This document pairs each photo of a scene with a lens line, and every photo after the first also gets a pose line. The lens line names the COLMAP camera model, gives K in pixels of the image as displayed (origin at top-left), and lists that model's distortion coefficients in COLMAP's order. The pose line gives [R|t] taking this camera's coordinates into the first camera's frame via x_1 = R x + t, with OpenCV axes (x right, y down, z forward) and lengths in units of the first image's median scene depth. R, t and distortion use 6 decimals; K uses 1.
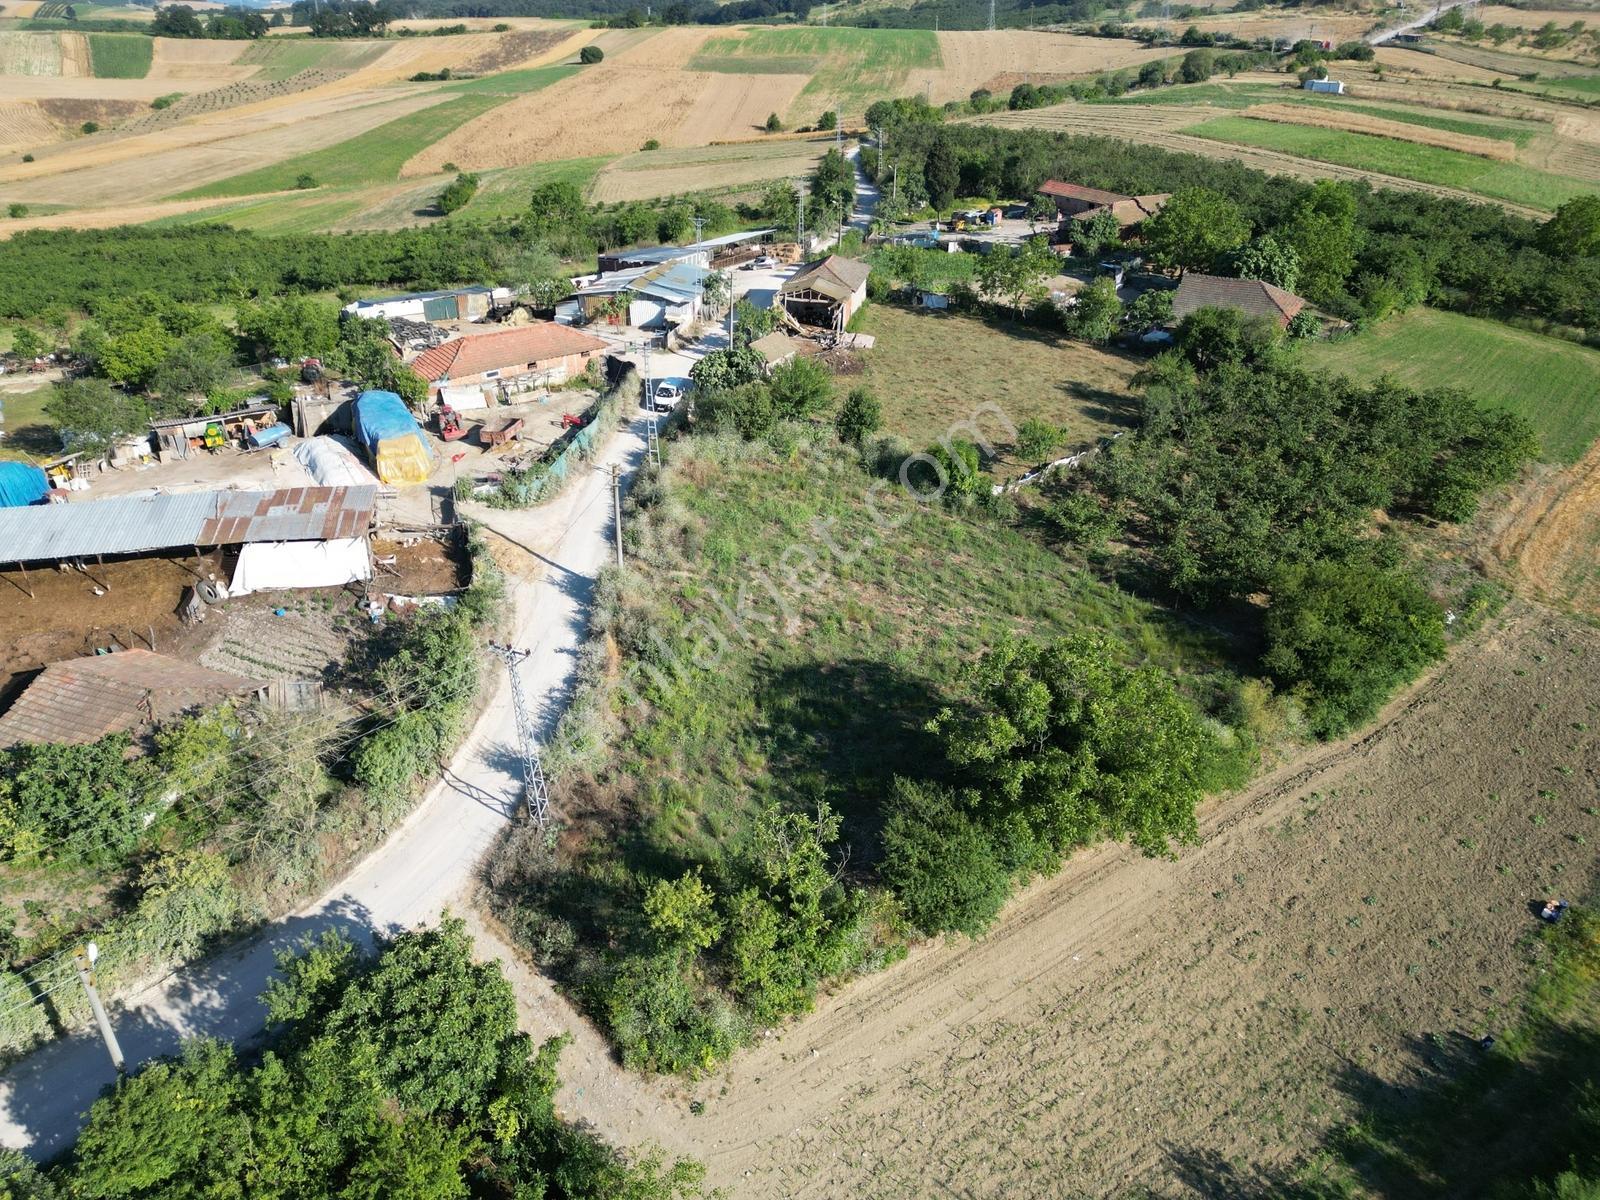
lens RADIAL K [[1117.4, 0, 801.0], [0, 1117.4, 606.4], [0, 0, 1]] dist [0.058592, -0.049255]
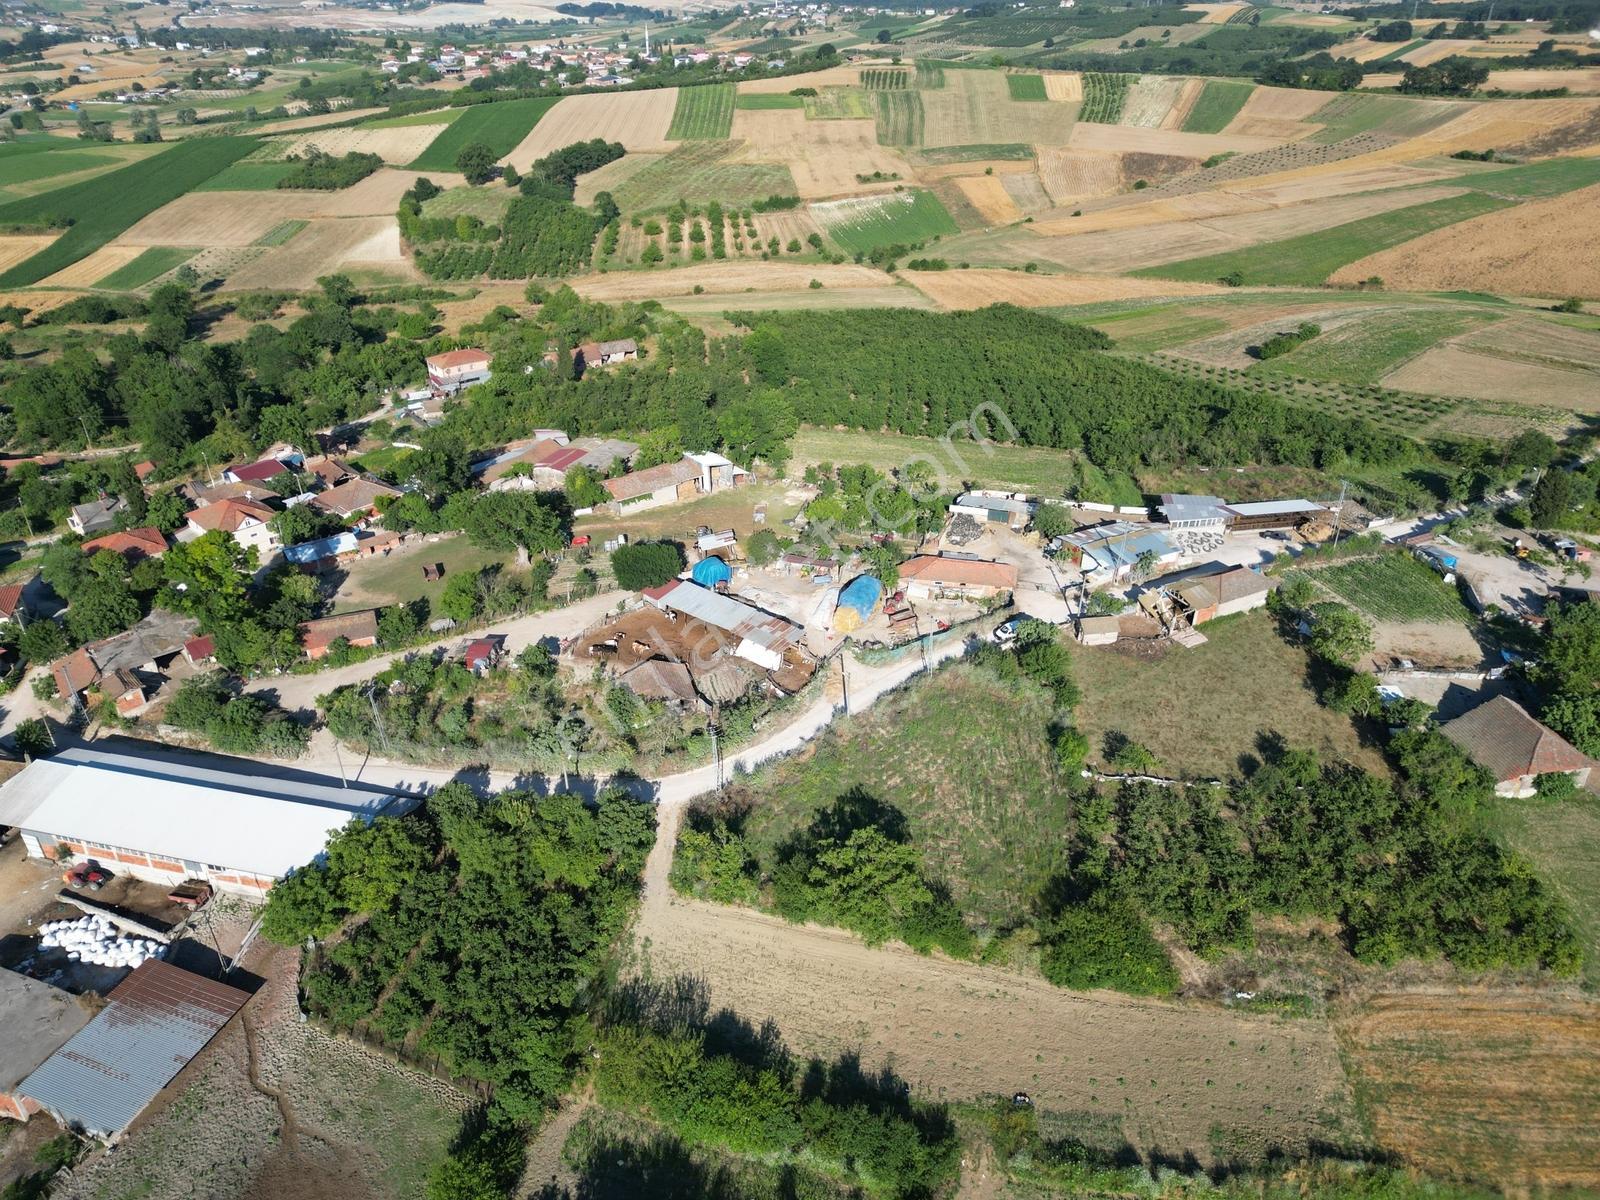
lens RADIAL K [[1117.4, 0, 795.0], [0, 1117.4, 602.0], [0, 0, 1]] dist [0.058592, -0.049255]
pose [[0.623959, 0.381932, -0.681765, 0.777440], [-0.364481, 0.913956, 0.178430, -0.391996], [0.691251, 0.137157, 0.709479, -0.413511]]
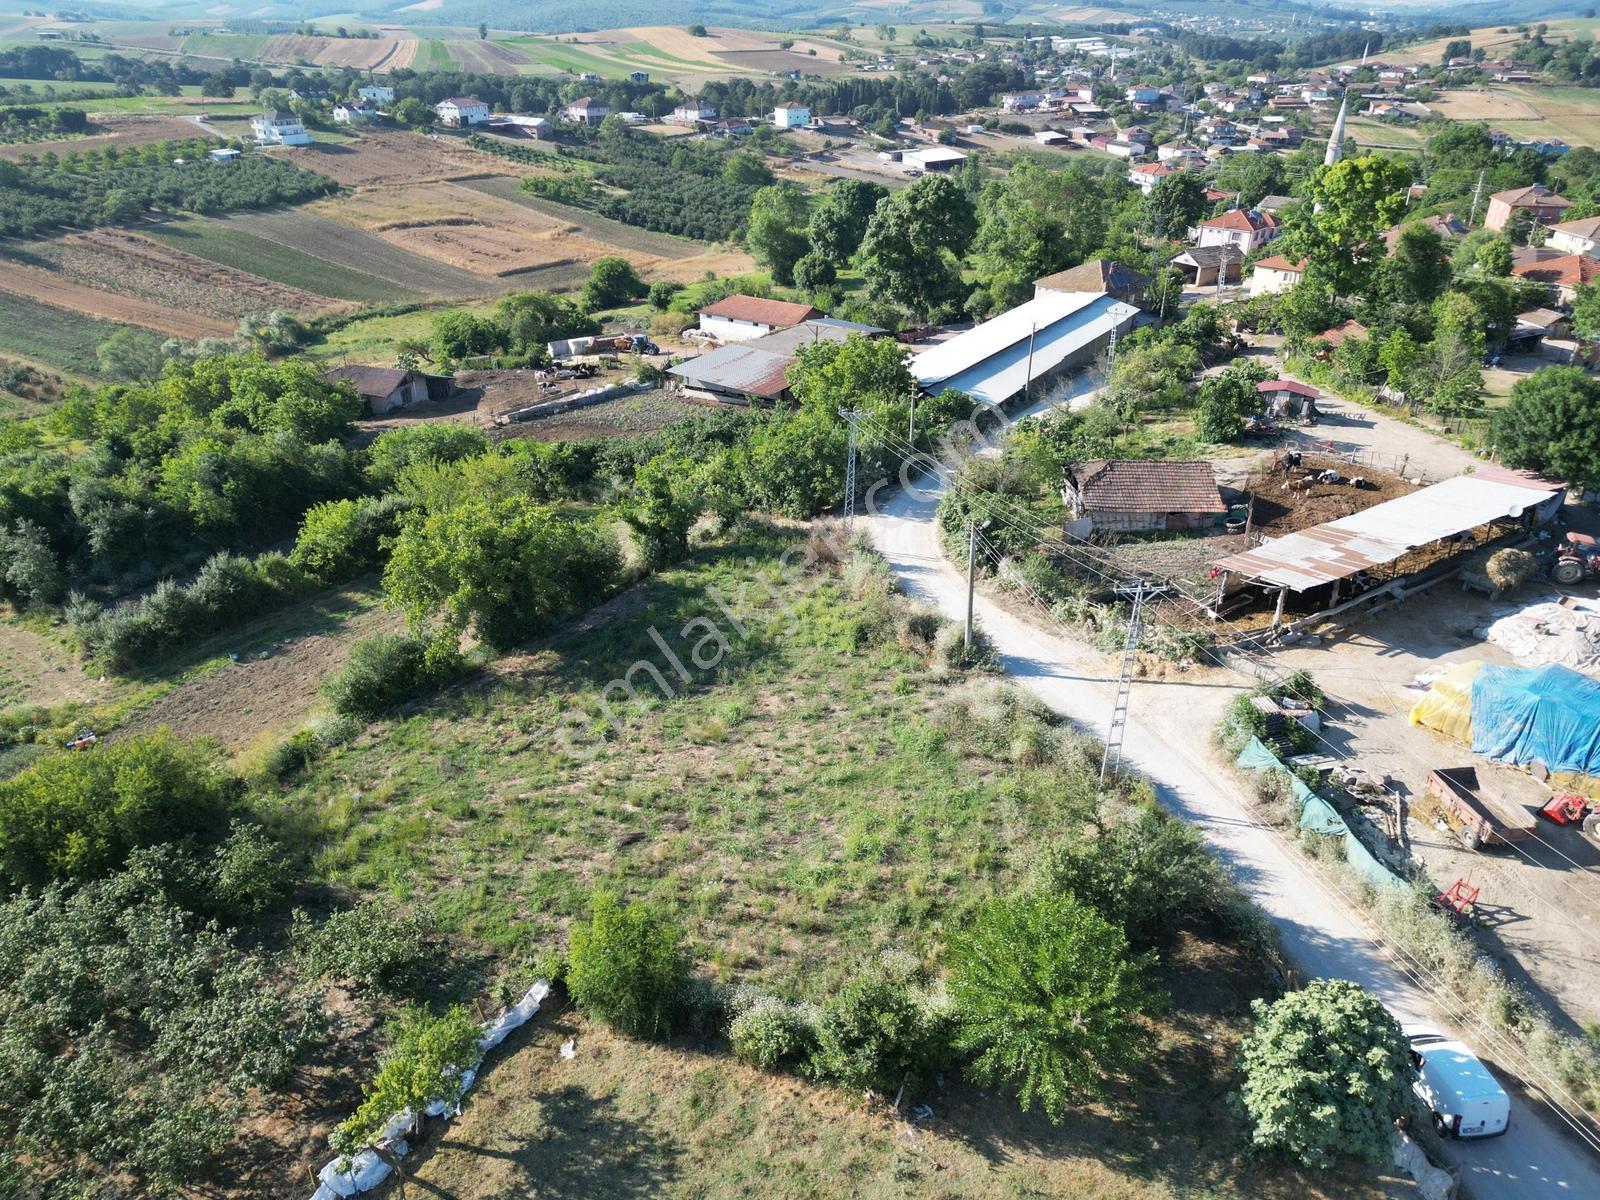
lens RADIAL K [[1117.4, 0, 792.6], [0, 1117.4, 602.7], [0, 0, 1]] dist [0.058592, -0.049255]
pose [[-0.943294, 0.155775, -0.293139, 0.154253], [-0.158981, 0.563208, 0.810877, -0.509562], [0.291413, 0.811499, -0.506505, 0.948604]]
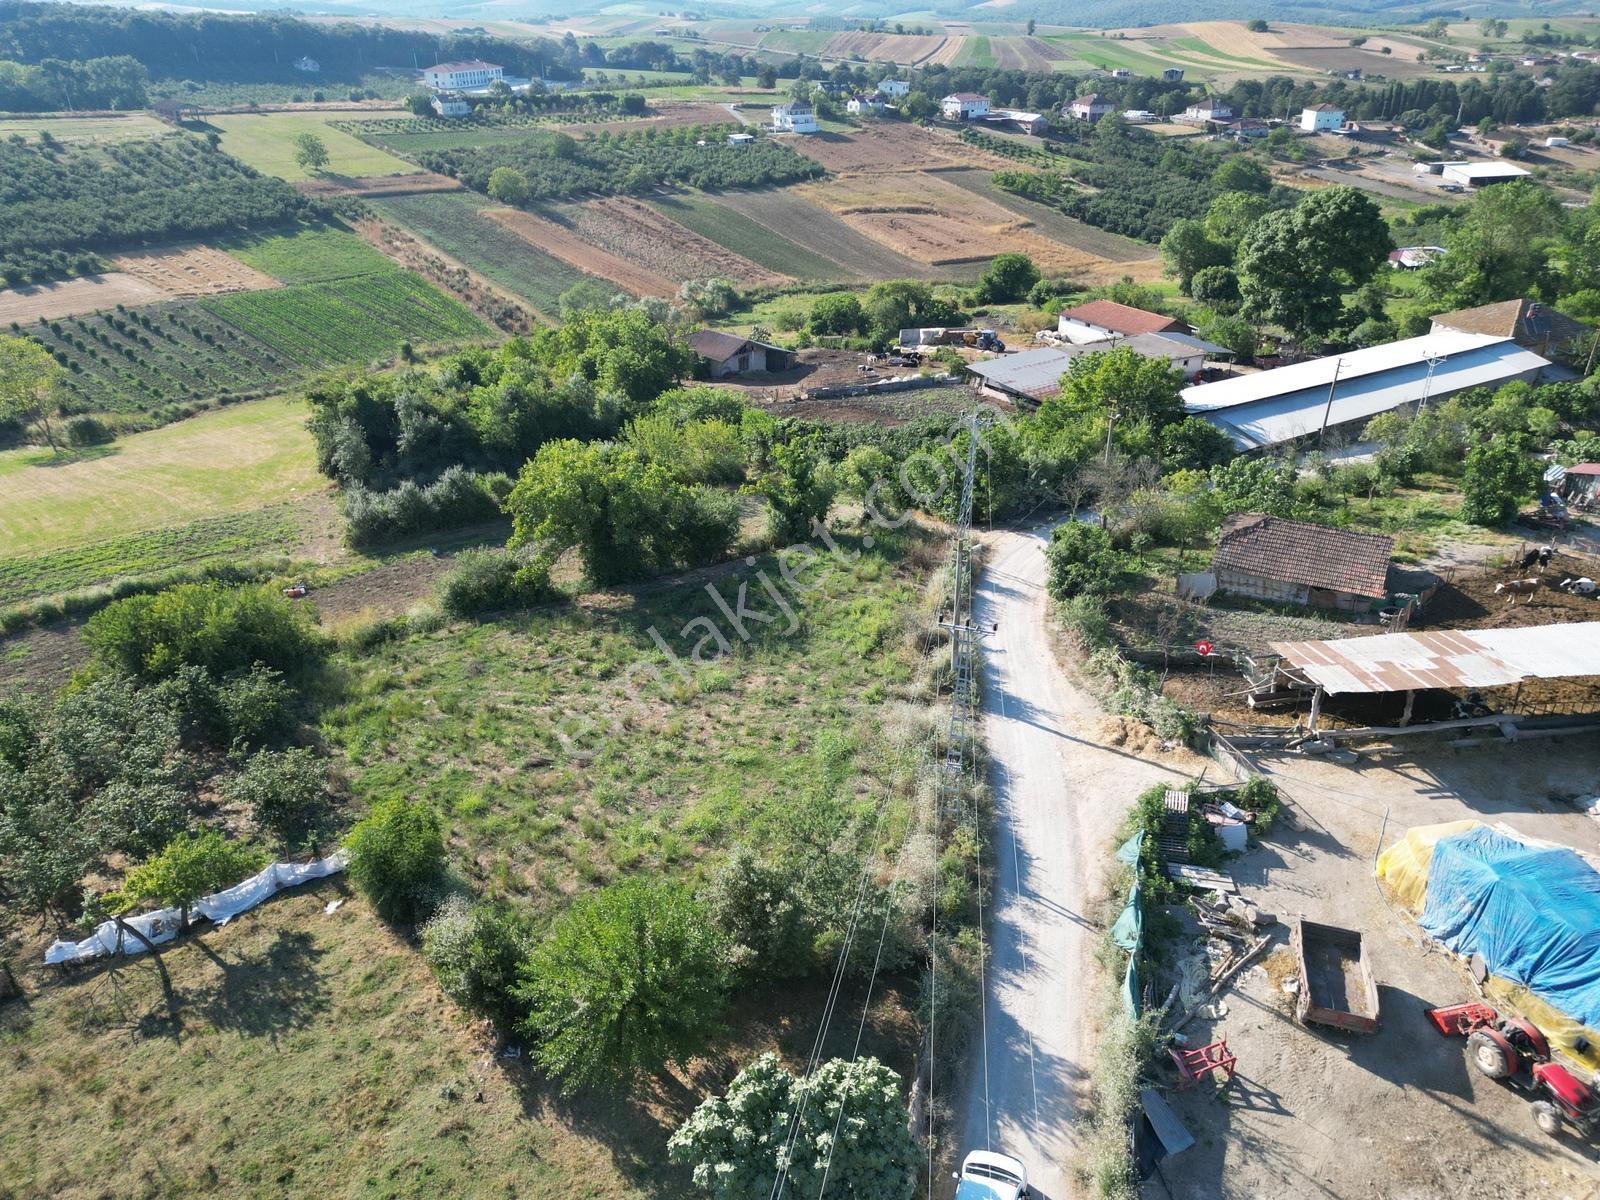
lens RADIAL K [[1117.4, 0, 794.3], [0, 1117.4, 597.3], [0, 0, 1]] dist [0.058592, -0.049255]
pose [[-0.994503, -0.047503, 0.093312, -0.080560], [0.051633, 0.552797, 0.831715, -0.526437], [-0.091092, 0.831961, -0.547305, 0.980934]]
